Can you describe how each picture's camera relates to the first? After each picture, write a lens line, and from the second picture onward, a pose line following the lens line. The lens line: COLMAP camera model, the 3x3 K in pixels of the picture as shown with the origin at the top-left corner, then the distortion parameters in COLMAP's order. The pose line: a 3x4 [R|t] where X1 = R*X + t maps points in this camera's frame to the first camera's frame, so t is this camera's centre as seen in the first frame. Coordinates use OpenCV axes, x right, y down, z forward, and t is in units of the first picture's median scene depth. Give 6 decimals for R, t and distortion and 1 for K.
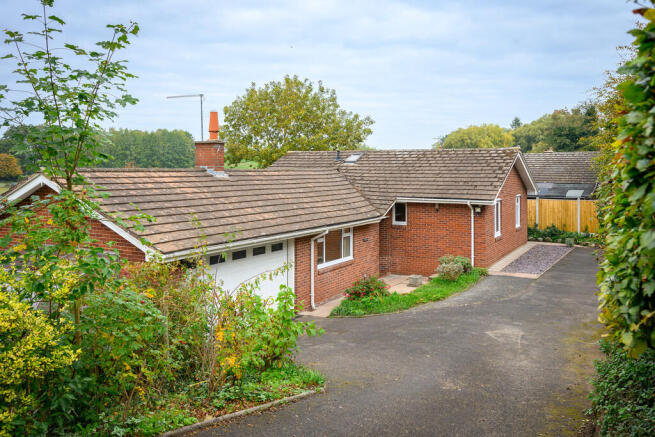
lens RADIAL K [[542.8, 0, 327.5], [0, 542.8, 218.5], [0, 0, 1]] dist [0.000610, 0.000415]
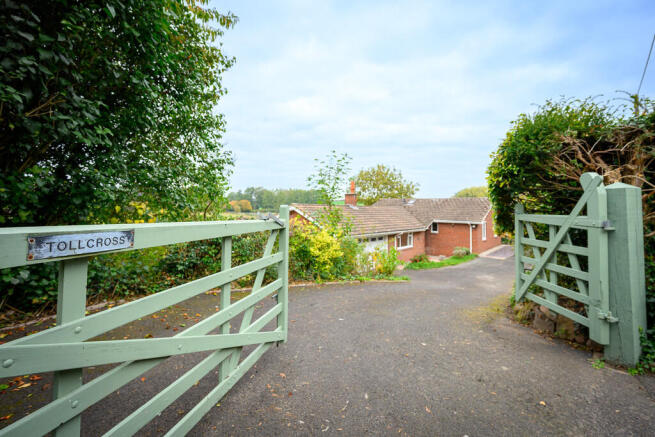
lens RADIAL K [[288.0, 0, 328.6], [0, 288.0, 216.6], [0, 0, 1]] dist [0.000522, 0.000085]
pose [[0.978512, 0.018547, -0.205353, -0.044645], [-0.032115, 0.997501, -0.062937, 0.033783], [0.203673, 0.068179, 0.976662, -0.204708]]
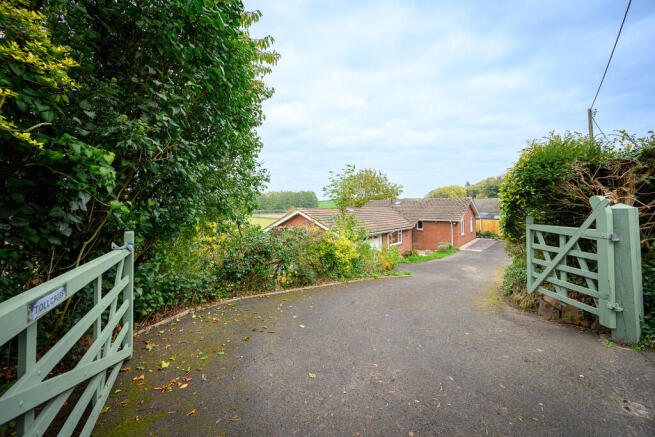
lens RADIAL K [[263.0, 0, 327.5], [0, 263.0, 218.5], [0, 0, 1]] dist [0.000605, 0.000030]
pose [[0.988160, -0.003762, -0.153383, -0.097188], [-0.003874, 0.998769, -0.049453, 0.021180], [0.153380, 0.049462, 0.986929, -0.234449]]
